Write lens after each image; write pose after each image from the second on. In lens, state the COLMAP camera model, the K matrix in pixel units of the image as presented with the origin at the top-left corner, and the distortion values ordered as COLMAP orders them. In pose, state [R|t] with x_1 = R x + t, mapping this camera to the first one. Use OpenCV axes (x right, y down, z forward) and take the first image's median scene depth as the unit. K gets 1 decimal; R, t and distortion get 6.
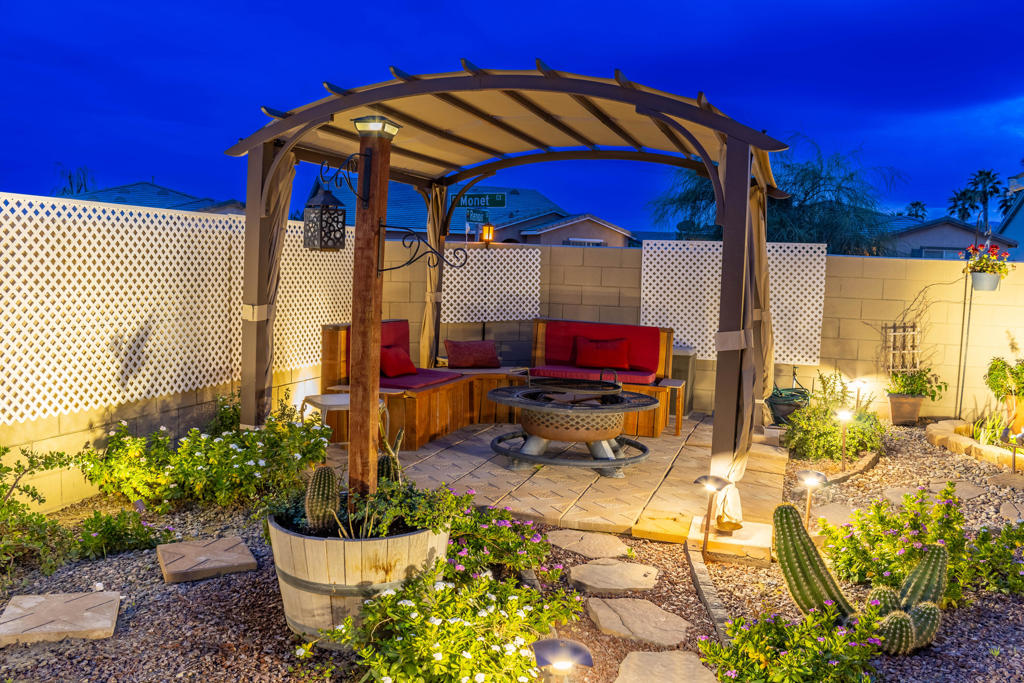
lens RADIAL K [[859.7, 0, 512.0], [0, 859.7, 341.5], [0, 0, 1]] dist [-0.182352, 0.172433]
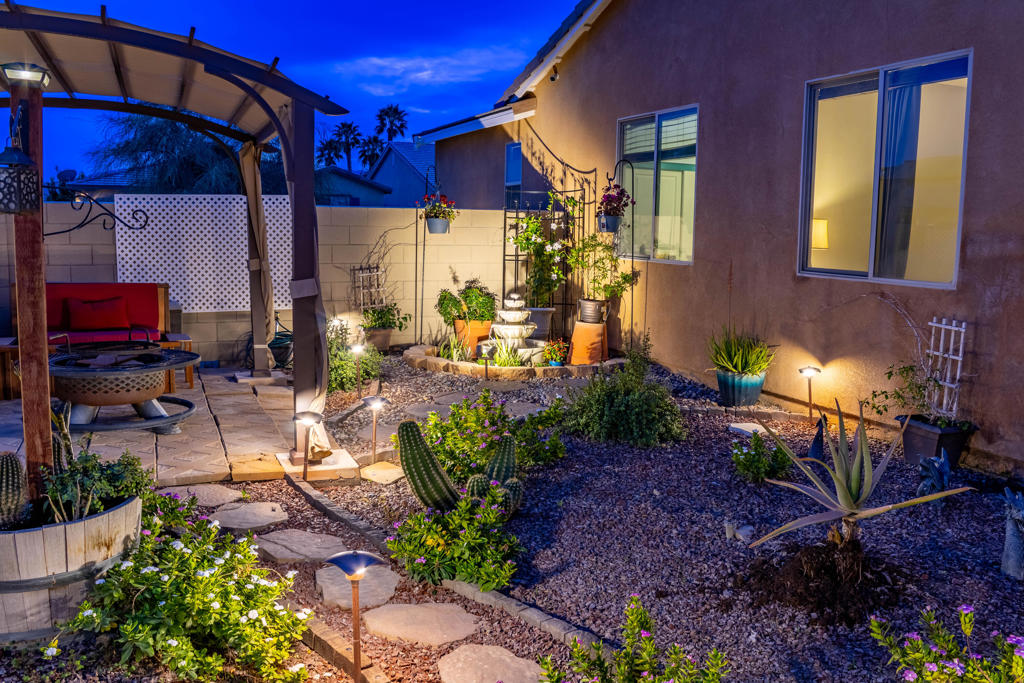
lens RADIAL K [[859.7, 0, 512.0], [0, 859.7, 341.5], [0, 0, 1]] dist [-0.182352, 0.172433]
pose [[0.755742, -0.104703, 0.646445, -0.180510], [0.065333, 0.994266, 0.084659, -0.005238], [-0.651602, -0.021746, 0.758249, -0.005163]]
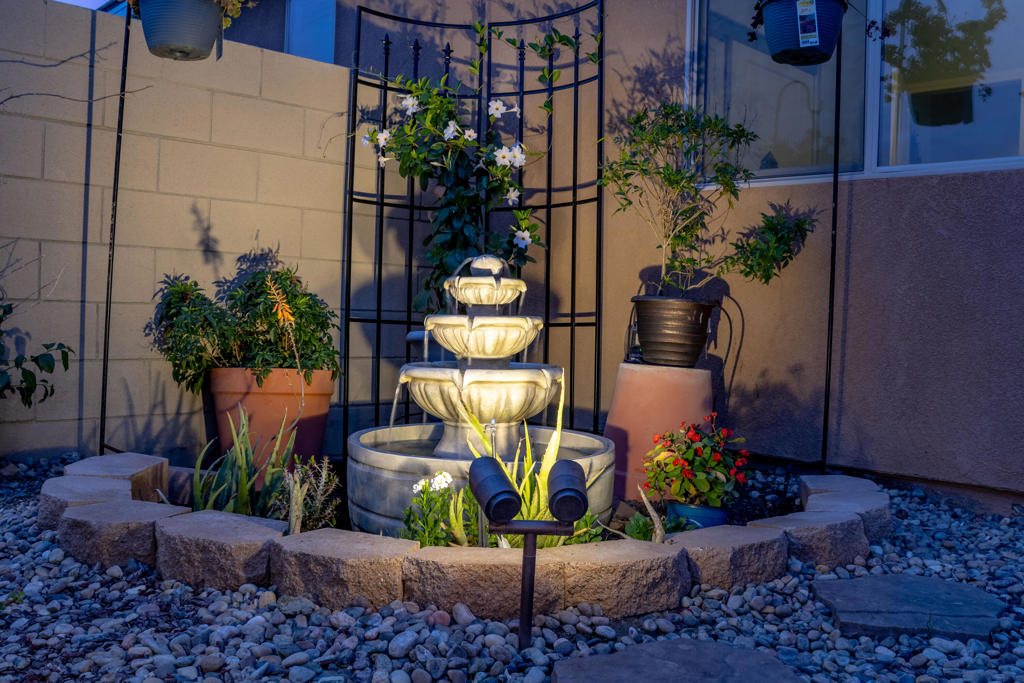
lens RADIAL K [[921.0, 0, 512.0], [0, 921.0, 341.5], [0, 0, 1]] dist [-0.117868, 0.001184]
pose [[0.472745, -0.037618, 0.880396, 0.365269], [0.061410, 0.998066, 0.009670, 0.068821], [-0.879057, 0.049493, 0.474140, 0.829977]]
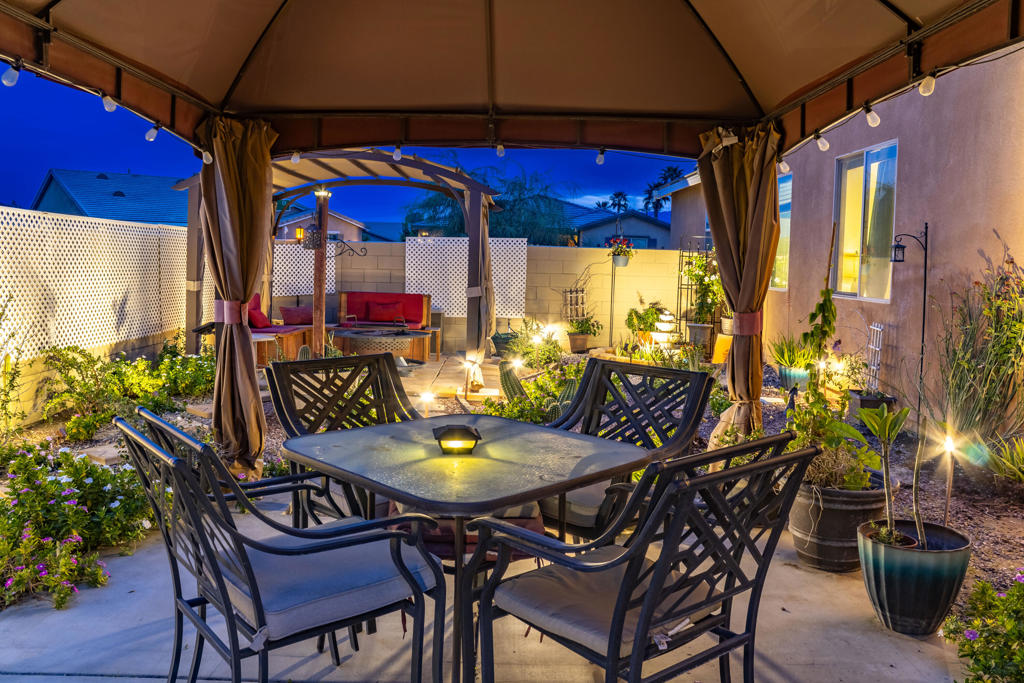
lens RADIAL K [[859.7, 0, 512.0], [0, 859.7, 341.5], [0, 0, 1]] dist [-0.182352, 0.172433]
pose [[0.948190, -0.037904, 0.315434, -0.201821], [0.033735, 0.999256, 0.018667, 0.055503], [-0.315907, -0.007059, 0.948764, -0.635038]]
